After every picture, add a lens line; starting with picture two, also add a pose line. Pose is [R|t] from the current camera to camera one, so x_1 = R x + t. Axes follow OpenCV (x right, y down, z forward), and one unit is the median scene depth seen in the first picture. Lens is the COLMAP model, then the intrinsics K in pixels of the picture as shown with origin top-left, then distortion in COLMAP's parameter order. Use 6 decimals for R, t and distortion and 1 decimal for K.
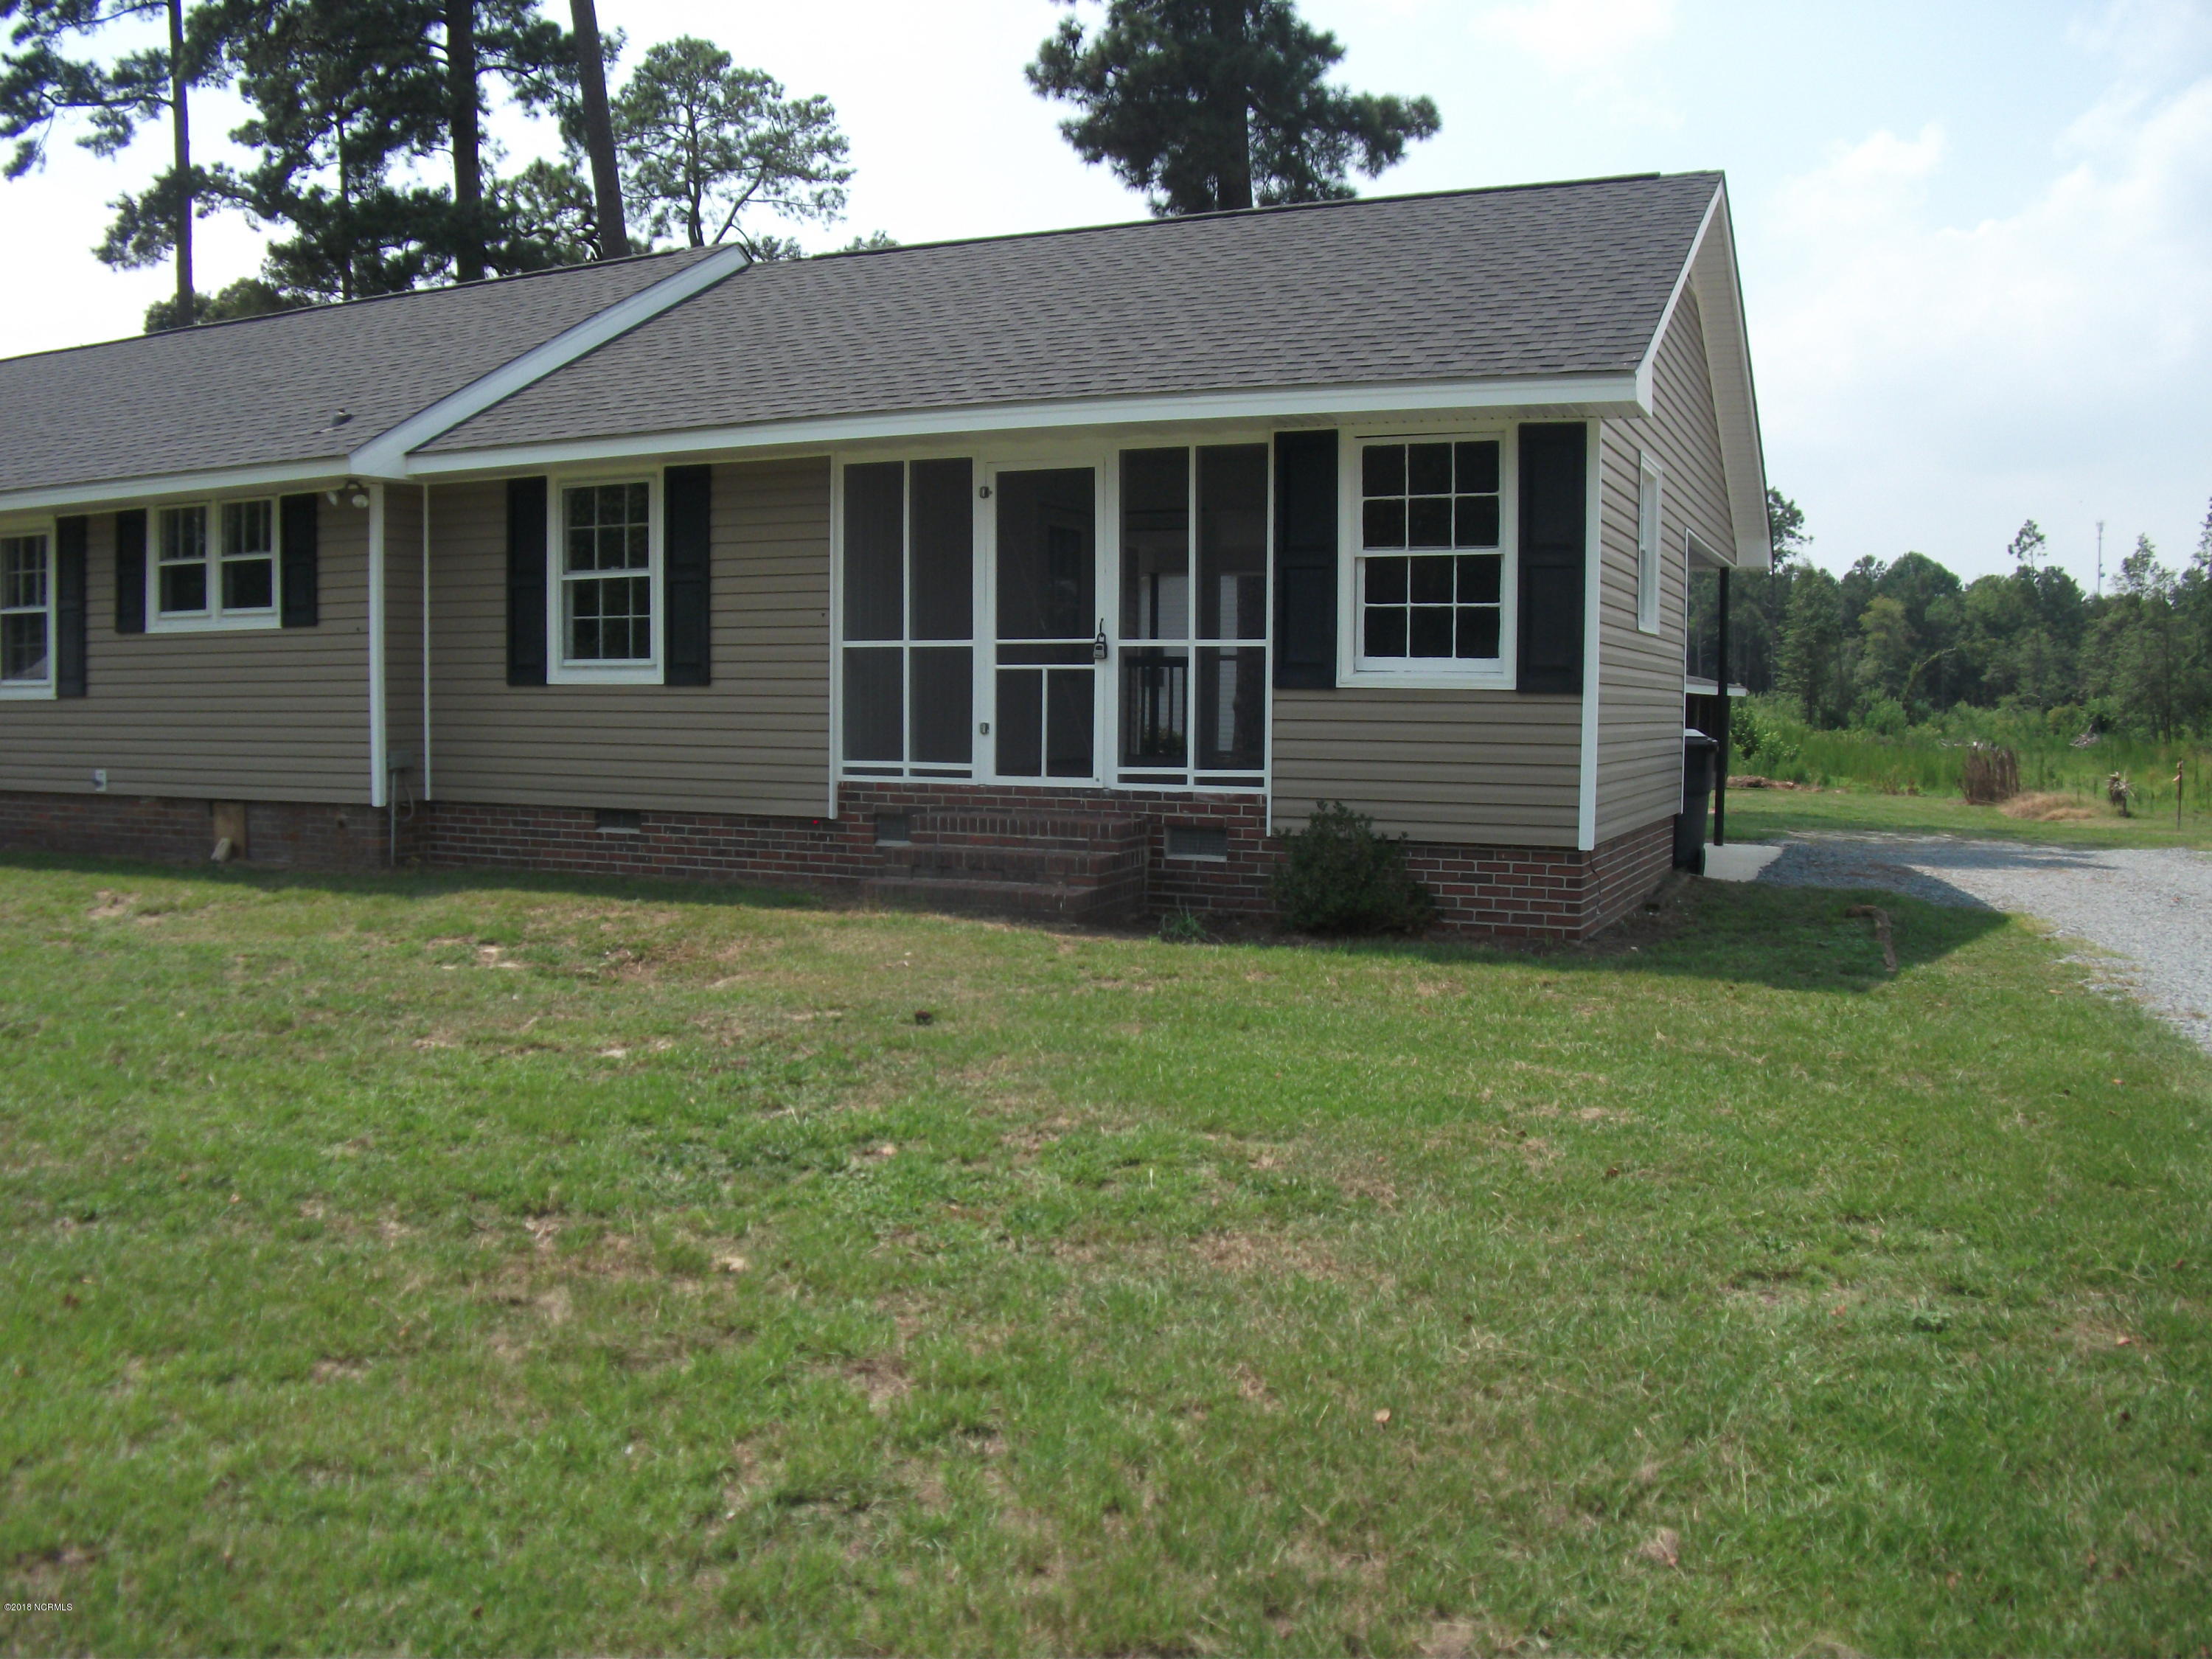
lens RADIAL K [[1893.8, 0, 1106.0], [0, 1893.8, 829.5], [0, 0, 1]] dist [-0.223756, 0.108712]
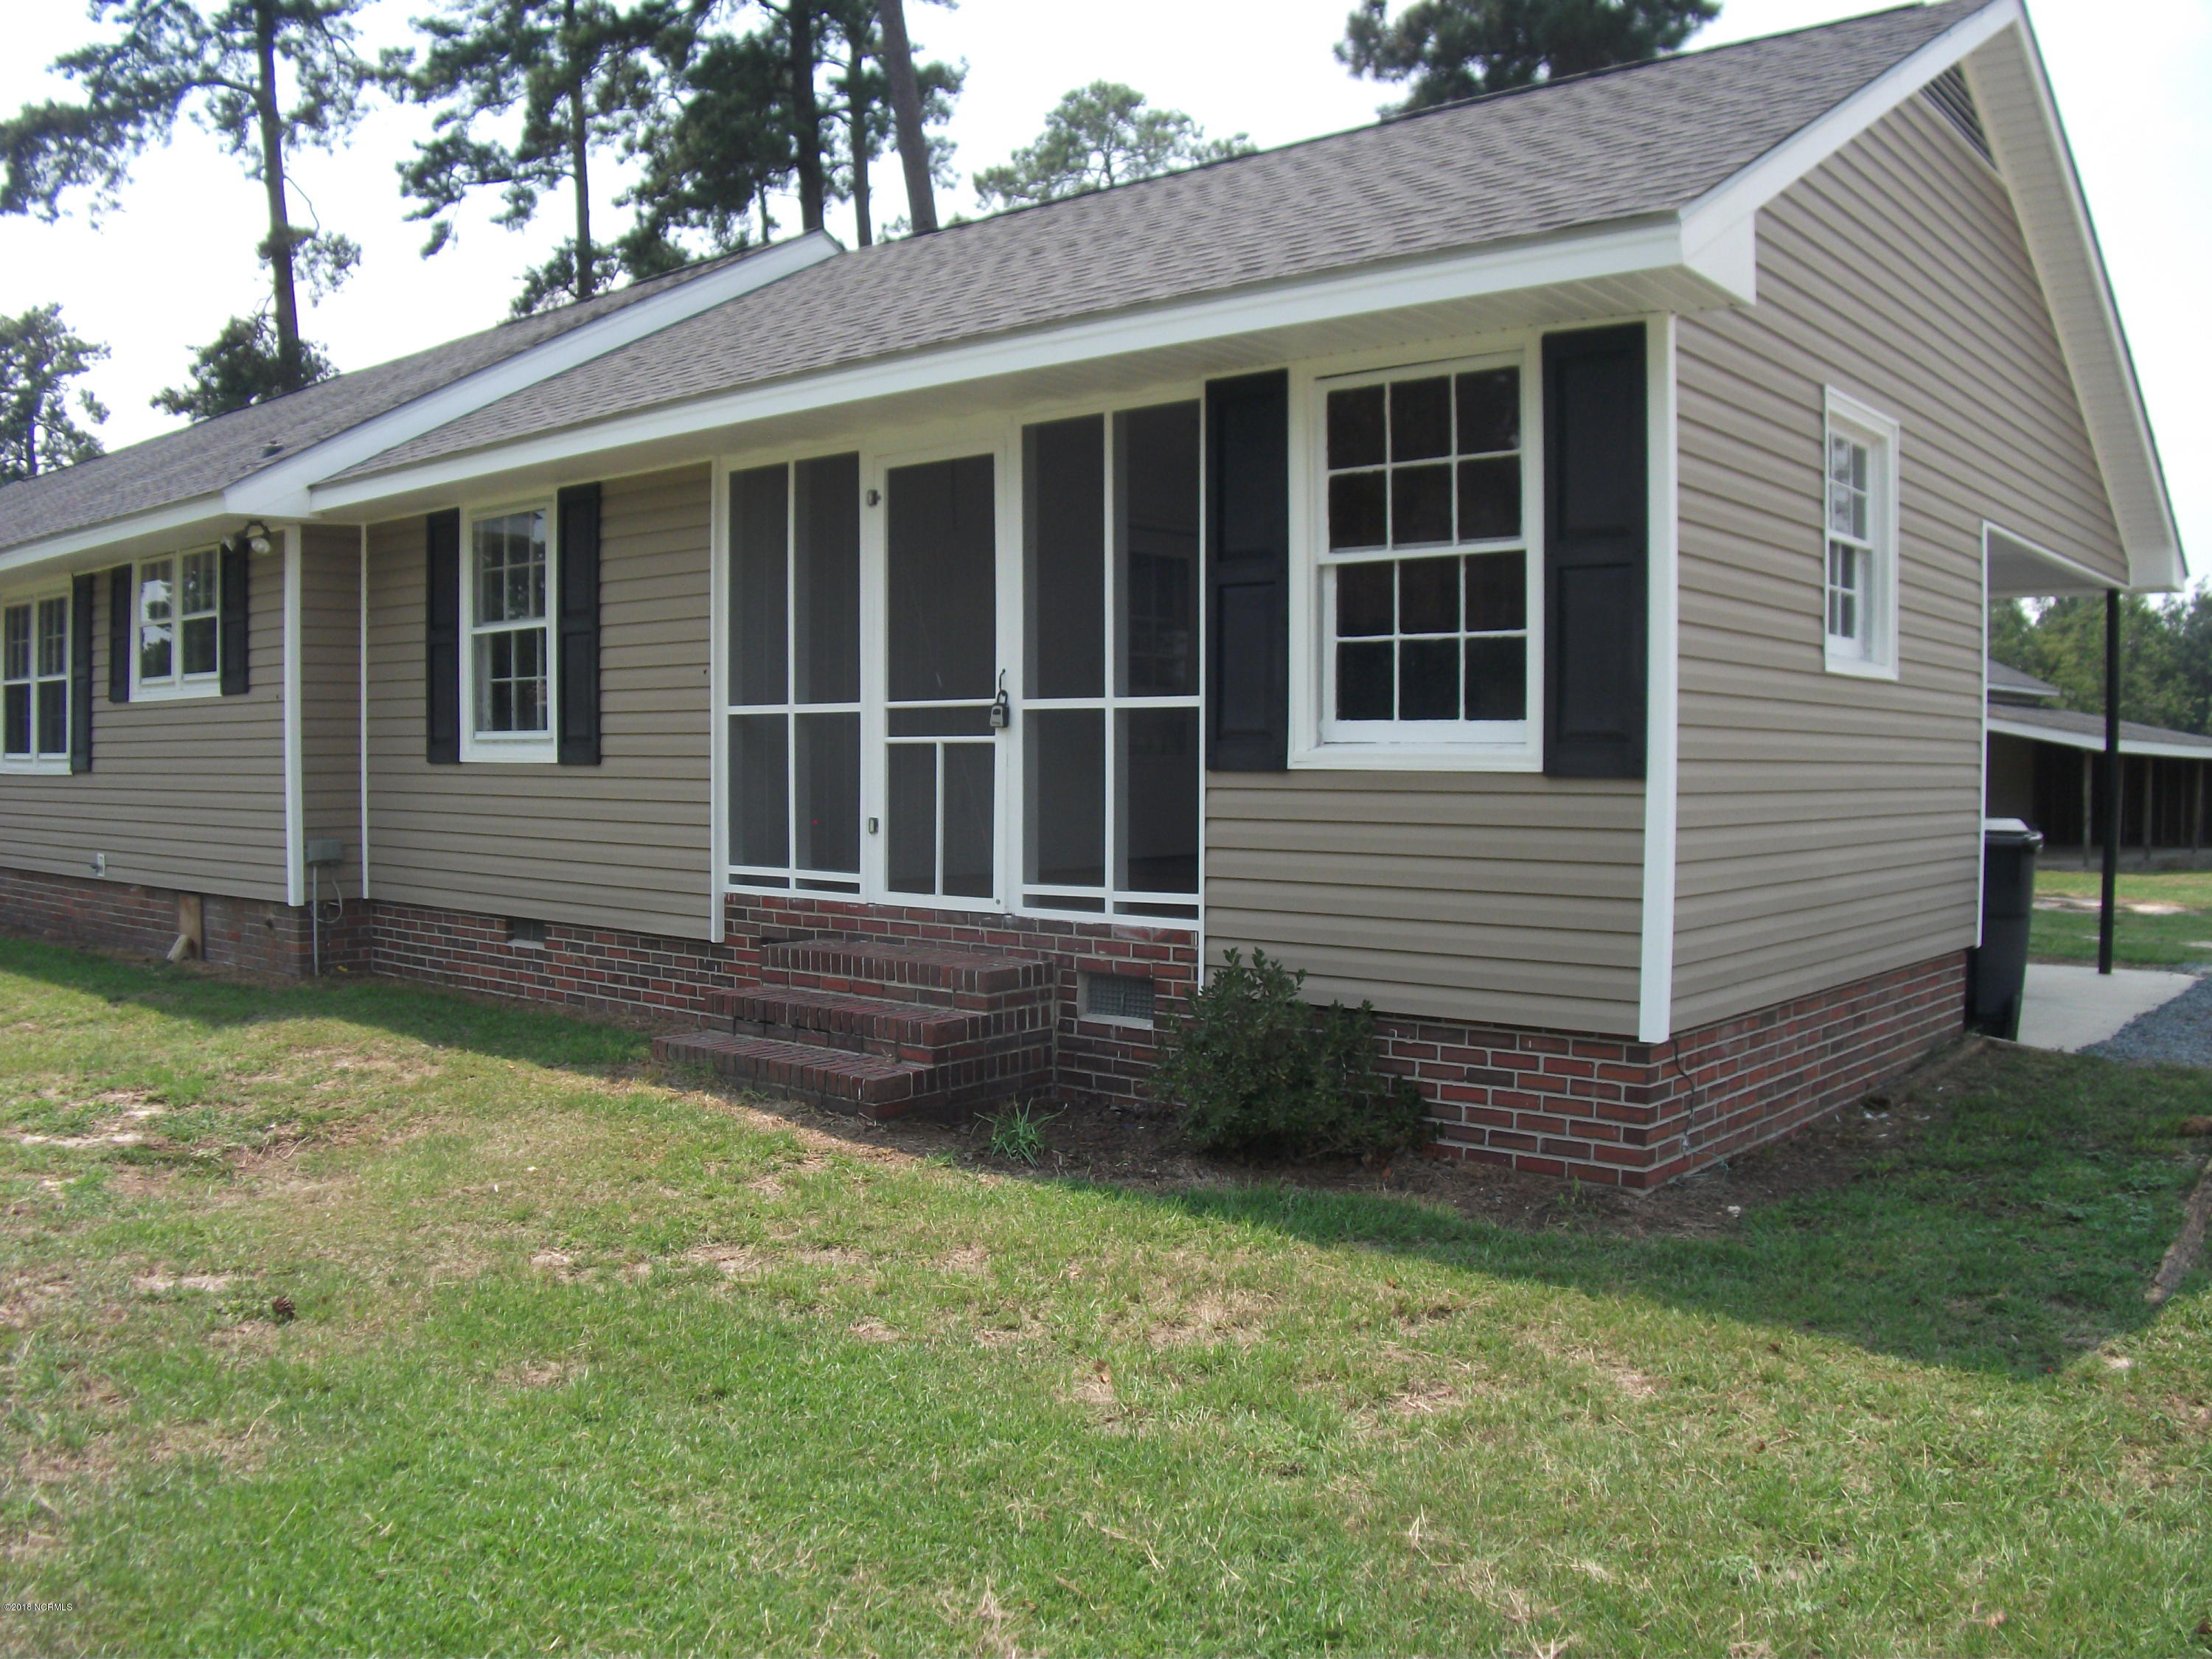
lens RADIAL K [[1893.8, 0, 1106.0], [0, 1893.8, 829.5], [0, 0, 1]] dist [-0.223756, 0.108712]
pose [[0.960803, 0.005357, -0.277181, 0.215298], [-0.014430, 0.999424, -0.030704, -0.030399], [0.276857, 0.033500, 0.960327, 0.326793]]
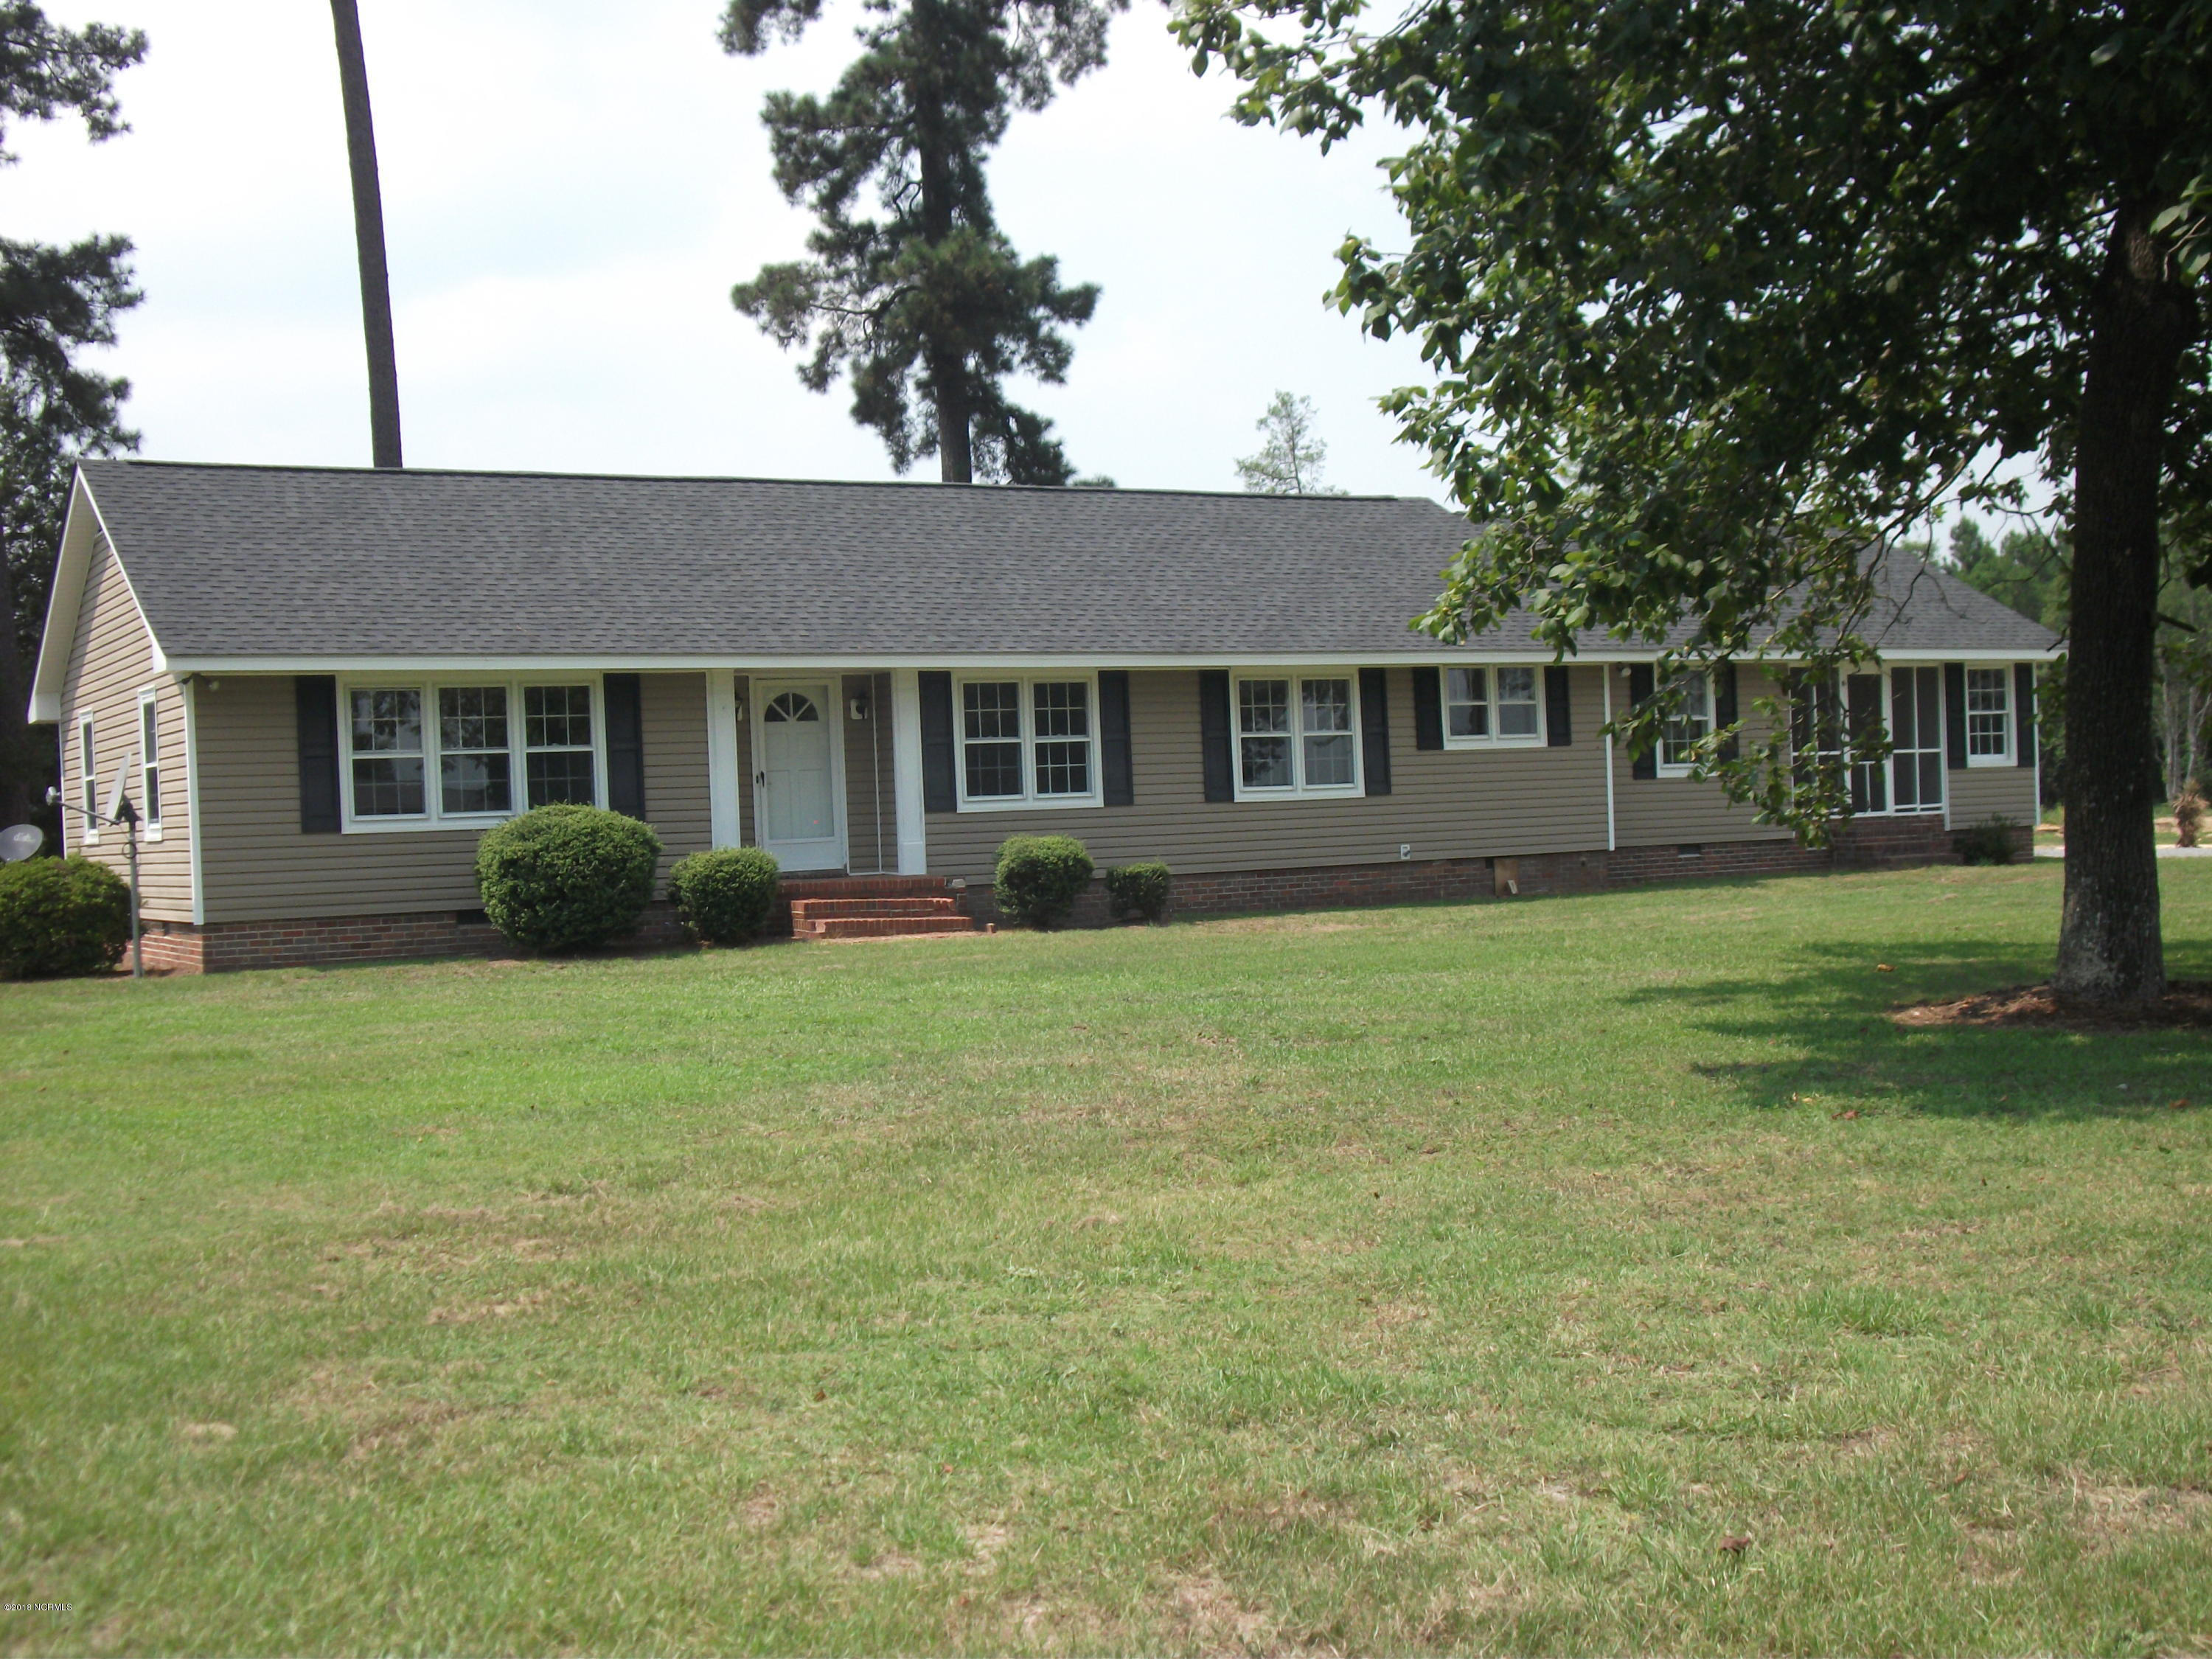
lens RADIAL K [[2713.4, 0, 1106.0], [0, 2713.4, 829.5], [0, 0, 1]] dist [0.005630, 0.005922]
pose [[0.568307, -0.025078, 0.822434, -3.057033], [0.117577, 0.991753, -0.051005, 0.047926], [-0.814373, 0.125686, 0.566569, -0.070114]]
